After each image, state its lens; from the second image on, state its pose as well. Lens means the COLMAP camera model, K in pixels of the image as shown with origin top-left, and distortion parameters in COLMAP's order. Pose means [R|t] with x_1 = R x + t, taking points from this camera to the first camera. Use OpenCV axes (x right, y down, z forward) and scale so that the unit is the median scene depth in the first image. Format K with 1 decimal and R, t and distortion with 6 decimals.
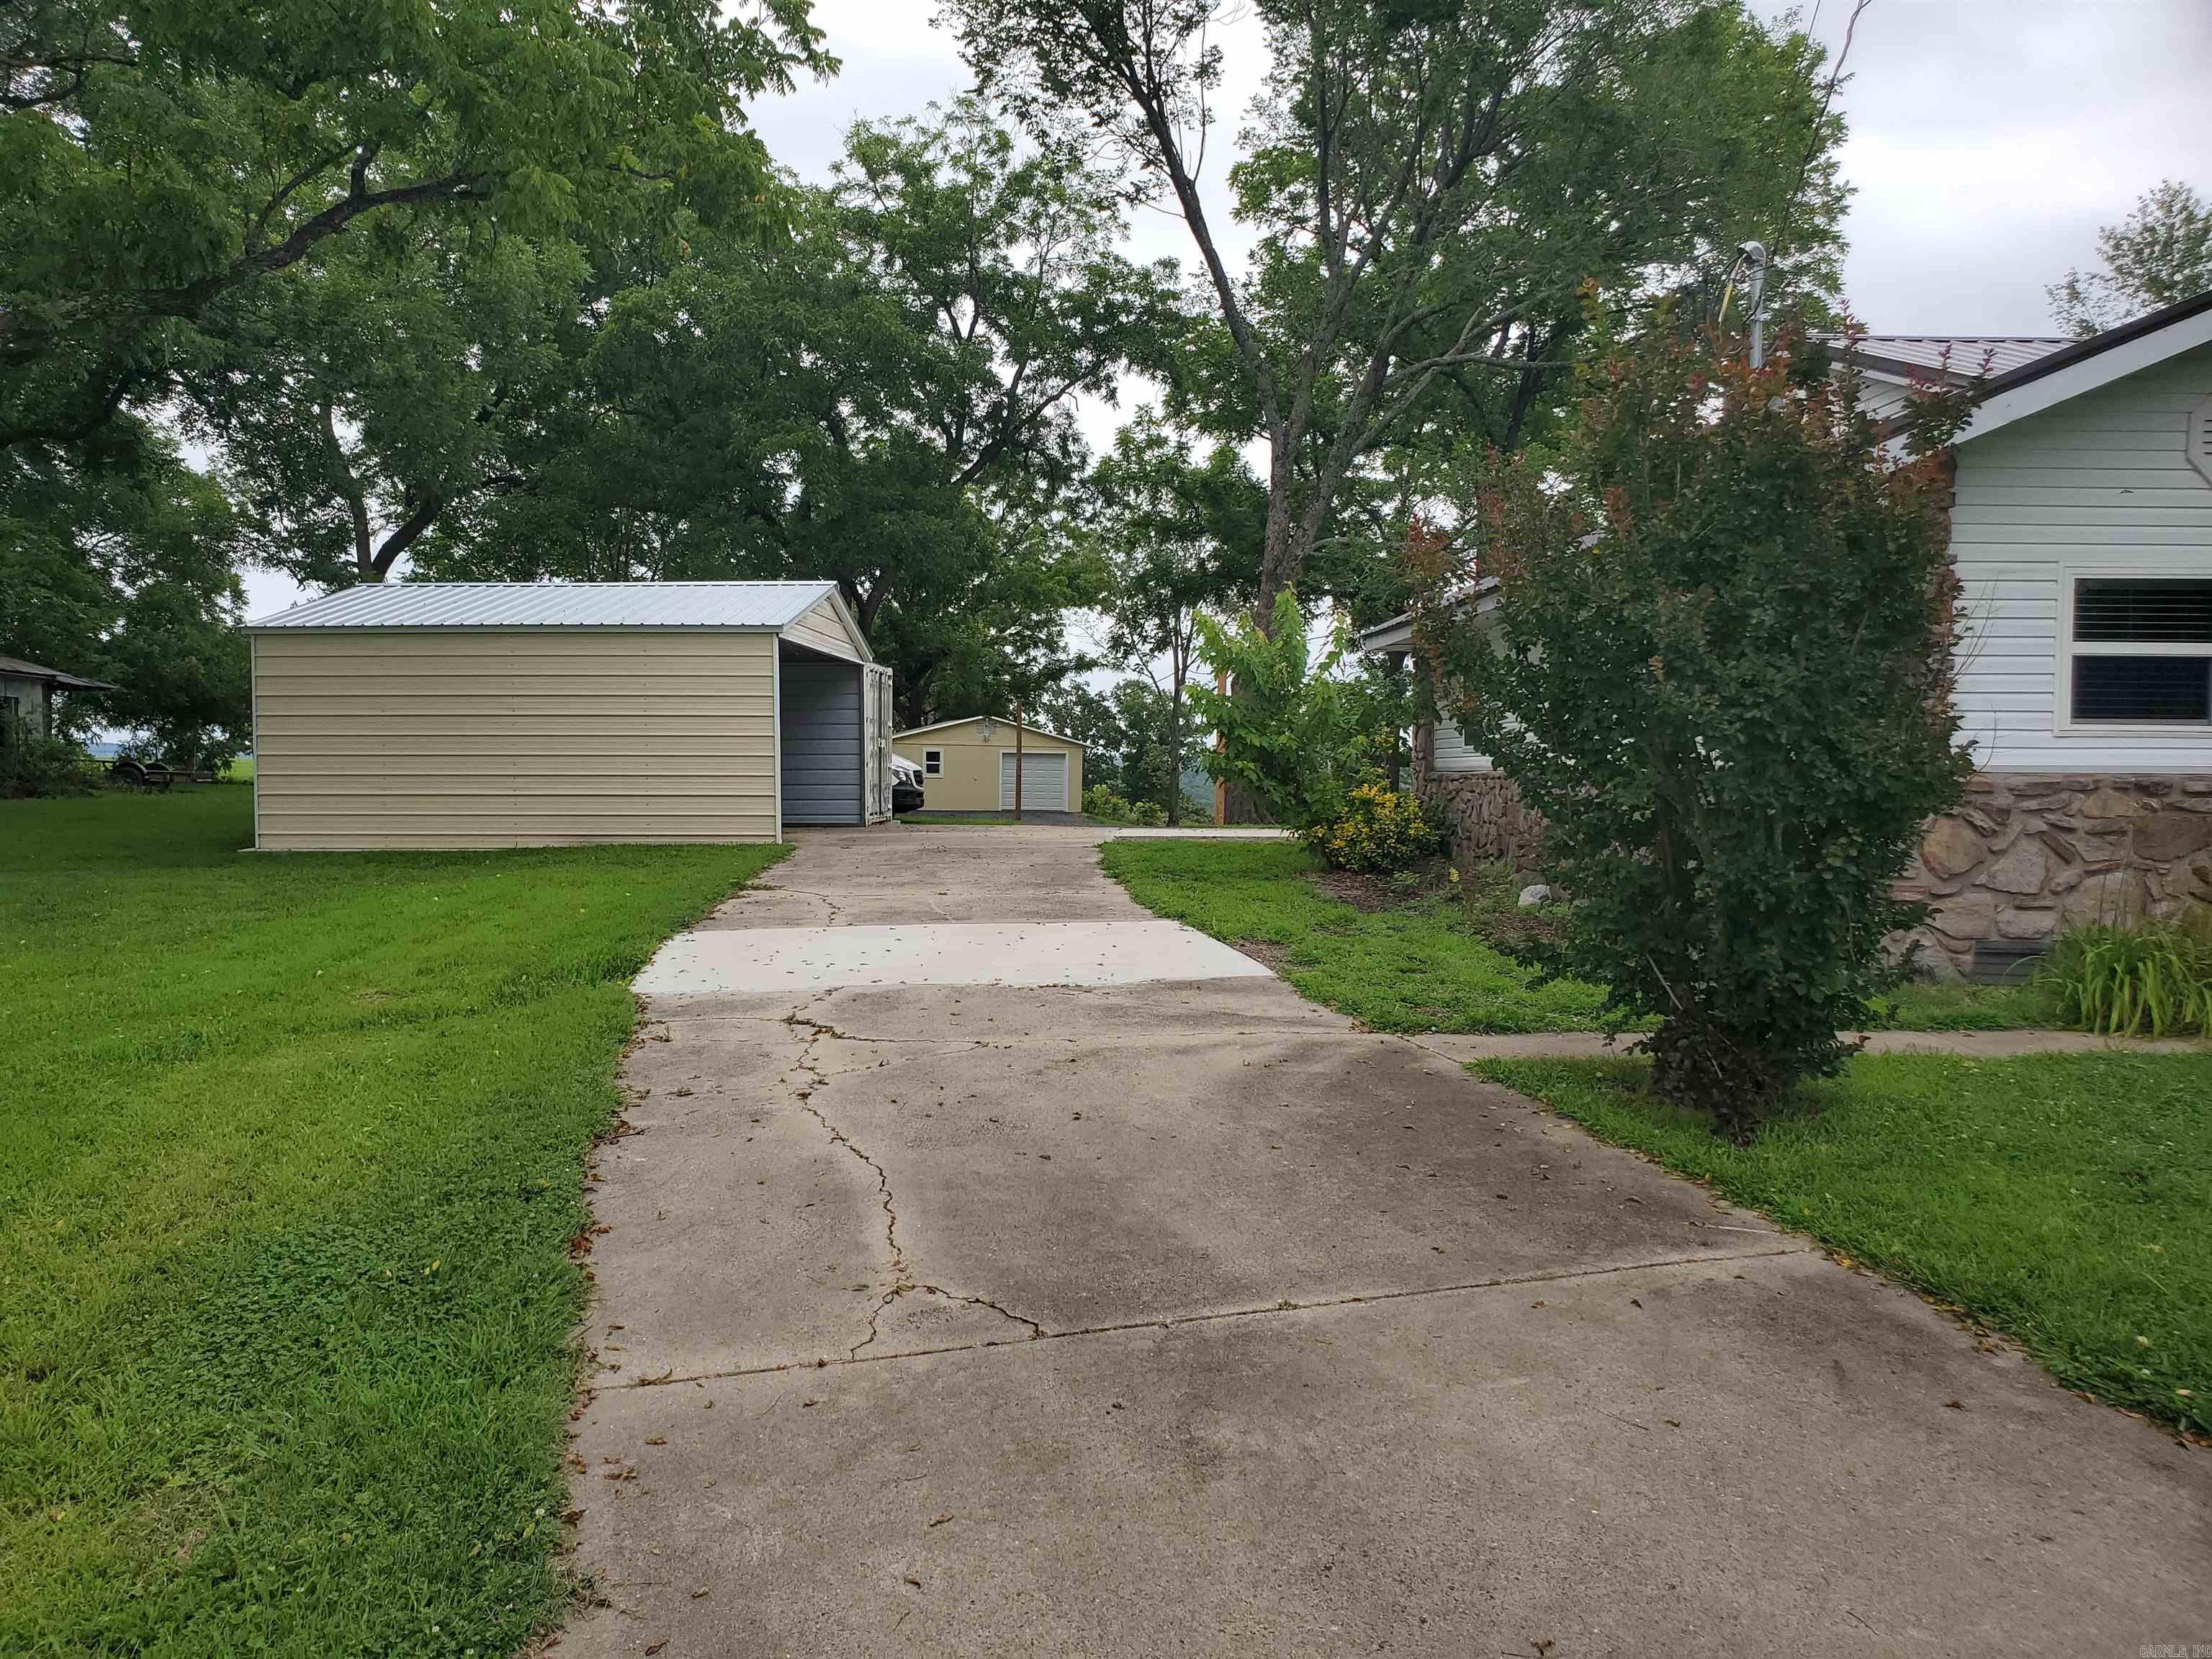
lens RADIAL K [[1659.0, 0, 1106.0], [0, 1659.0, 829.5], [0, 0, 1]] dist [-0.001913, -0.003831]
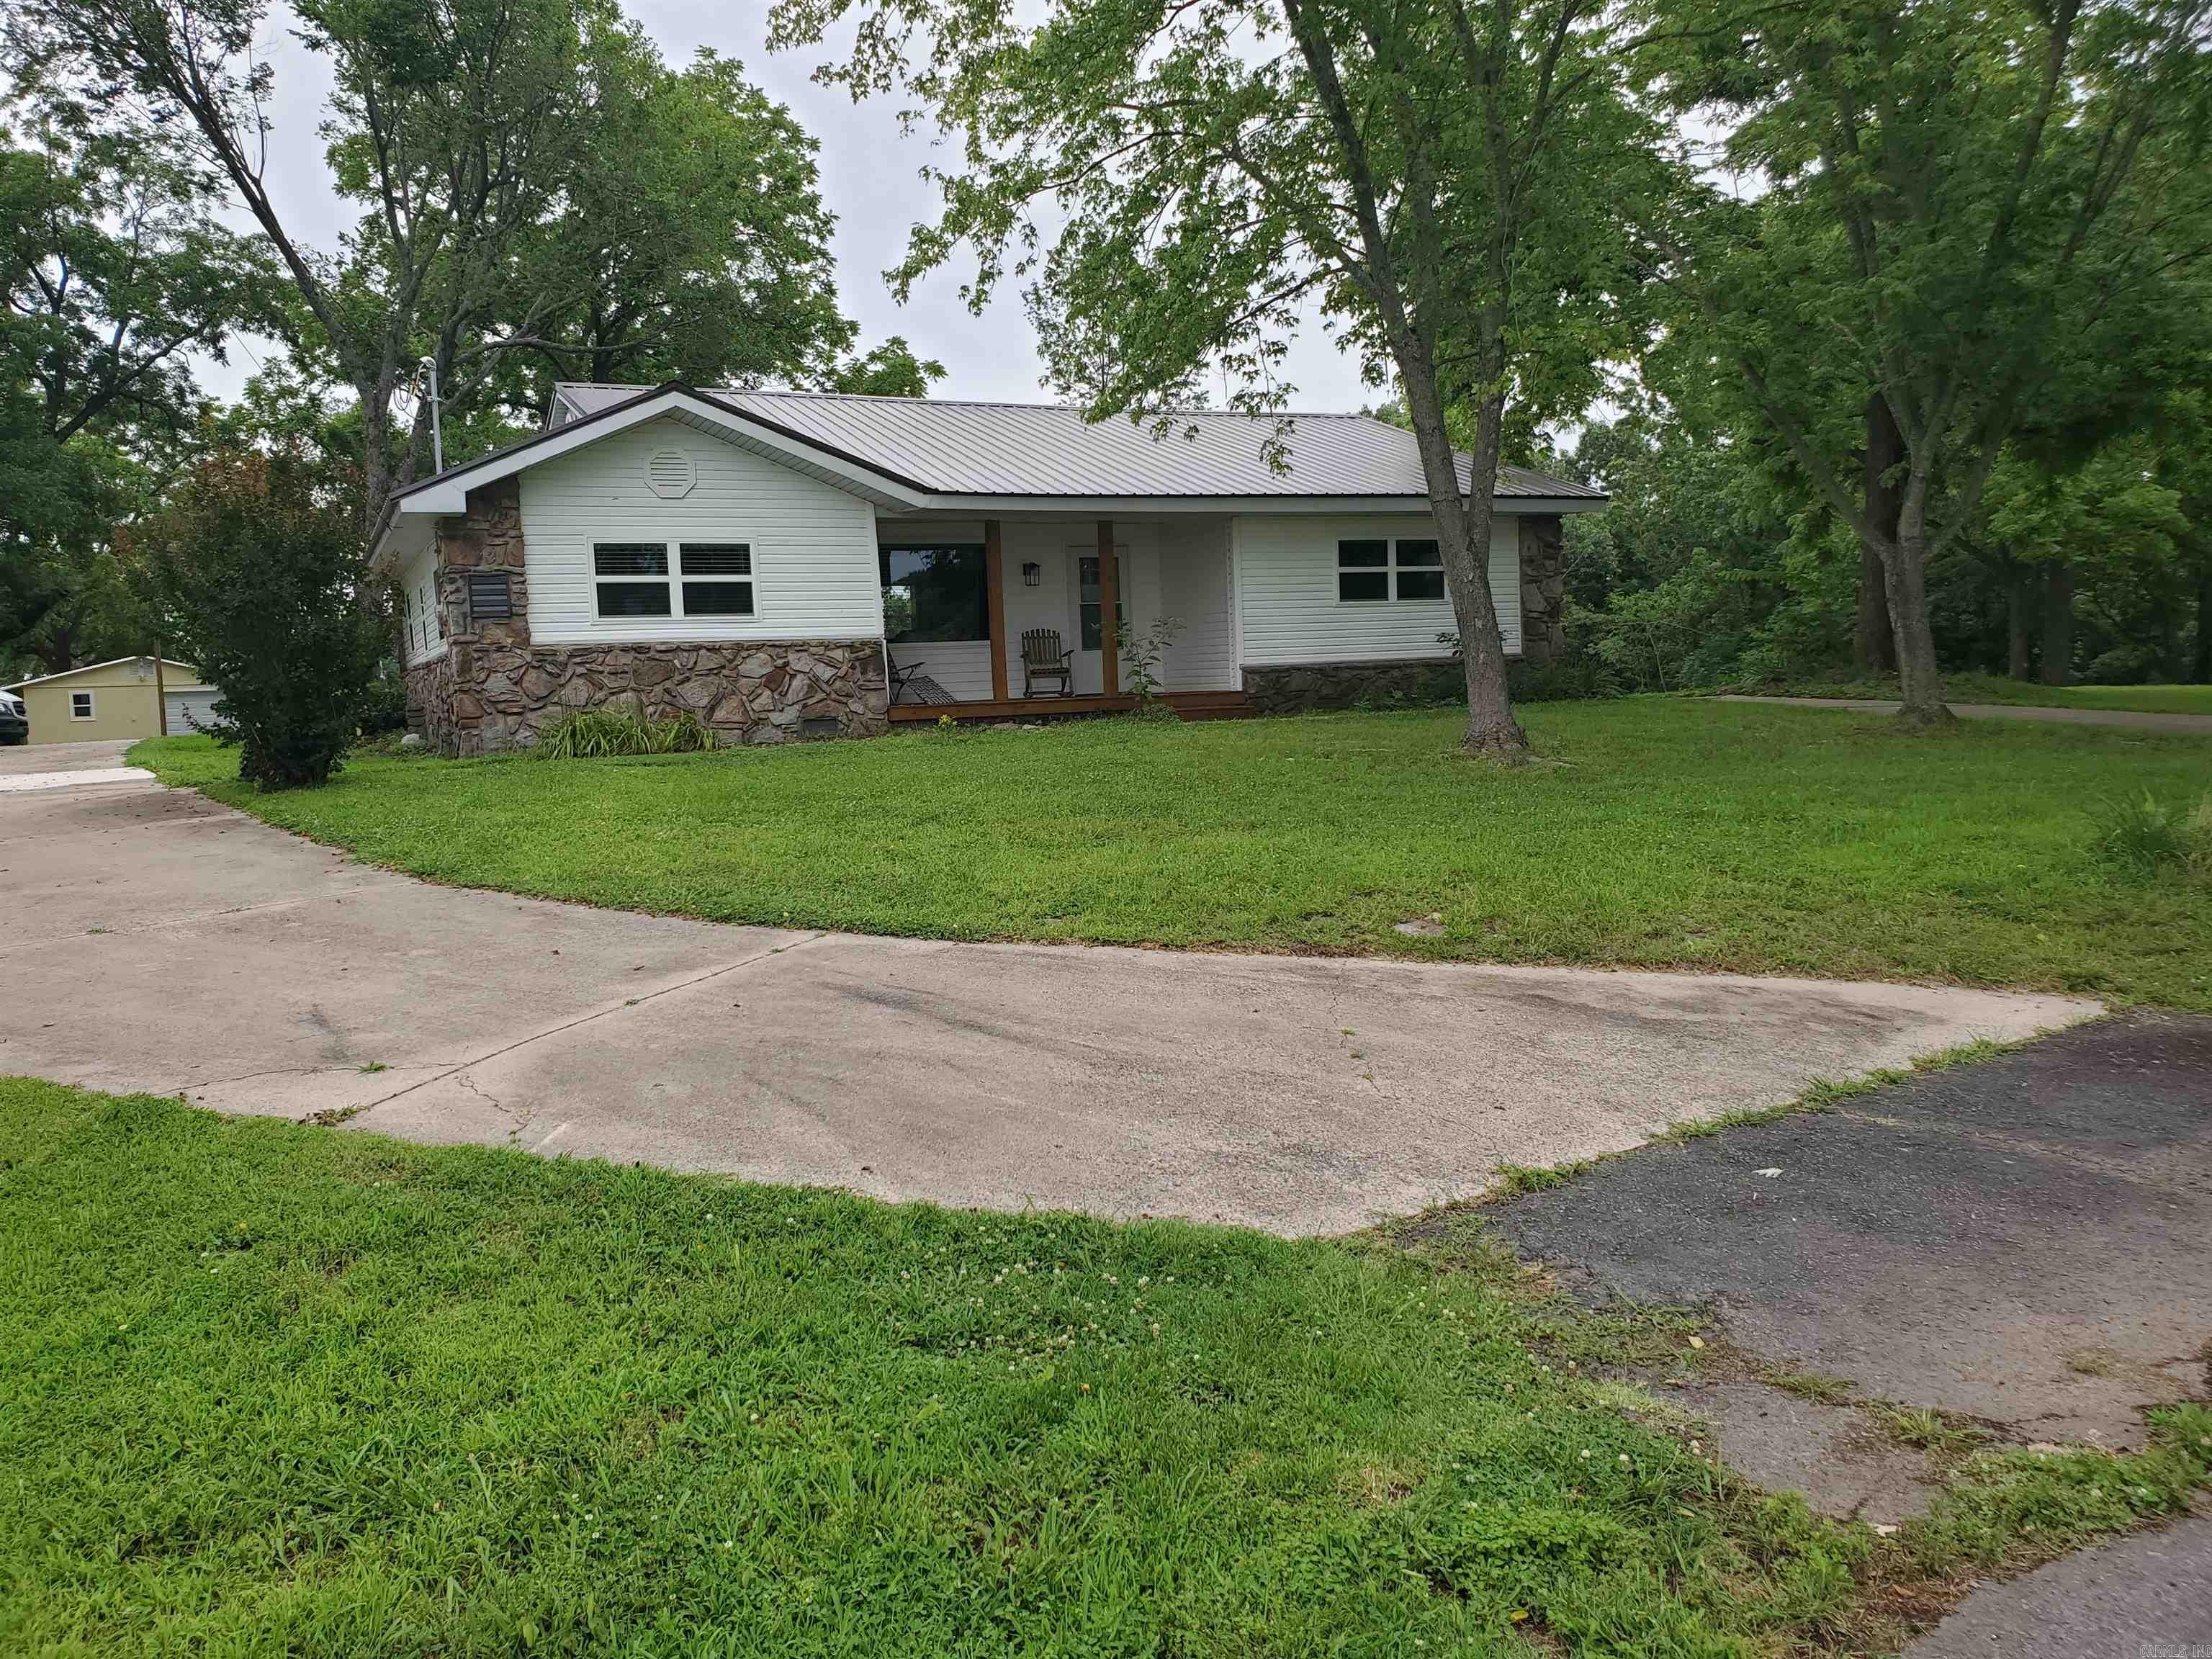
lens RADIAL K [[1790.3, 0, 1106.0], [0, 1790.3, 829.5], [0, 0, 1]] dist [0.057822, 0.013190]
pose [[0.936399, -0.068213, 0.344245, 0.118599], [0.057273, 0.997481, 0.041861, 0.039400], [-0.346233, -0.019482, 0.937946, -0.364114]]
